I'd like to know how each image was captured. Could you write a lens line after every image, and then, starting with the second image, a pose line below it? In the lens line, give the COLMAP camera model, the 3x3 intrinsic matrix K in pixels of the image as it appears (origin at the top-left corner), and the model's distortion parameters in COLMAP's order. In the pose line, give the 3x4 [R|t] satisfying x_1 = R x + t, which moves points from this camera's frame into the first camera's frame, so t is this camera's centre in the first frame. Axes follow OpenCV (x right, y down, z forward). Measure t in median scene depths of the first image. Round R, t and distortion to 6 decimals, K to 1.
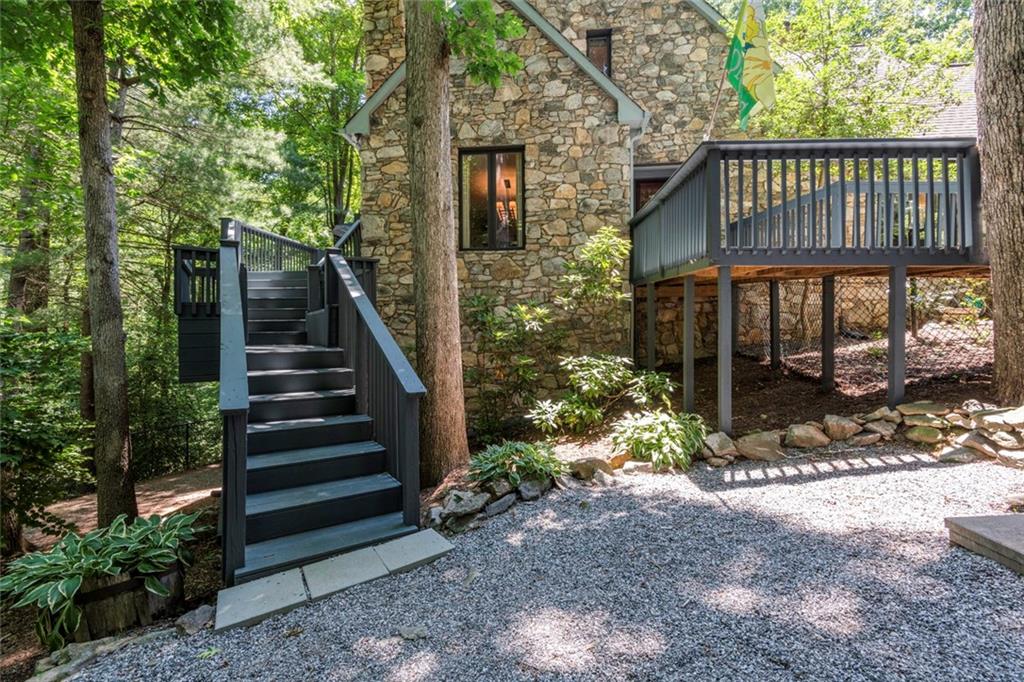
lens RADIAL K [[474.0, 0, 512.4], [0, 474.0, 327.6], [0, 0, 1]] dist [0.001580, -0.000633]
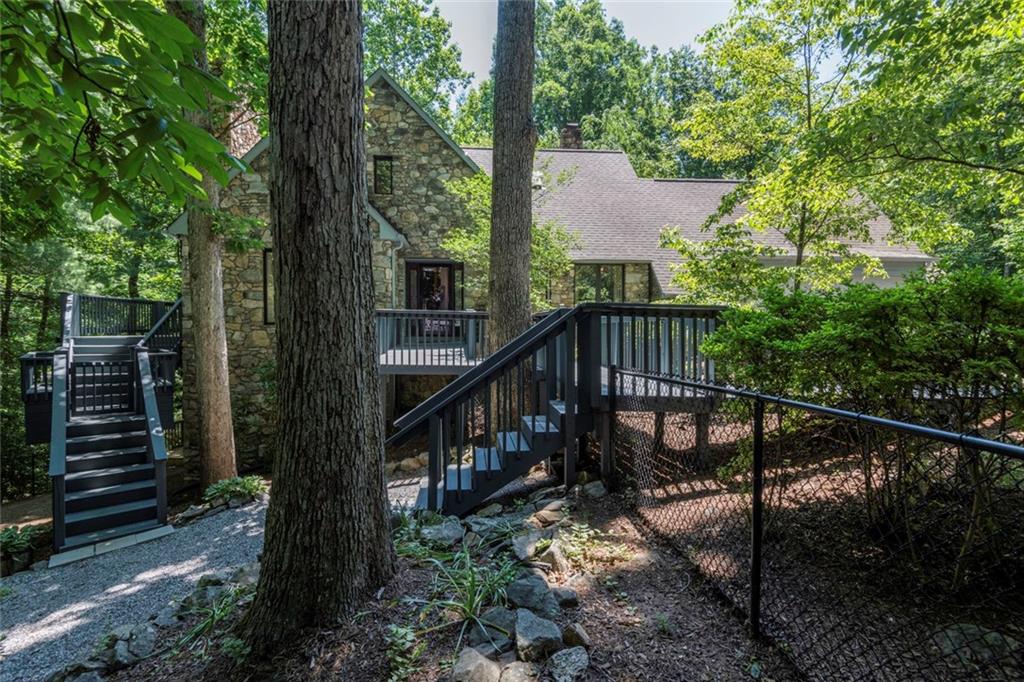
lens RADIAL K [[485.2, 0, 512.0], [0, 485.2, 341.0], [0, 0, 1]] dist [0.003154, -0.012303]
pose [[0.981939, 0.004816, 0.189137, 0.319135], [-0.008421, 0.999798, 0.018260, -0.150873], [-0.189011, -0.019523, 0.981781, -0.473996]]
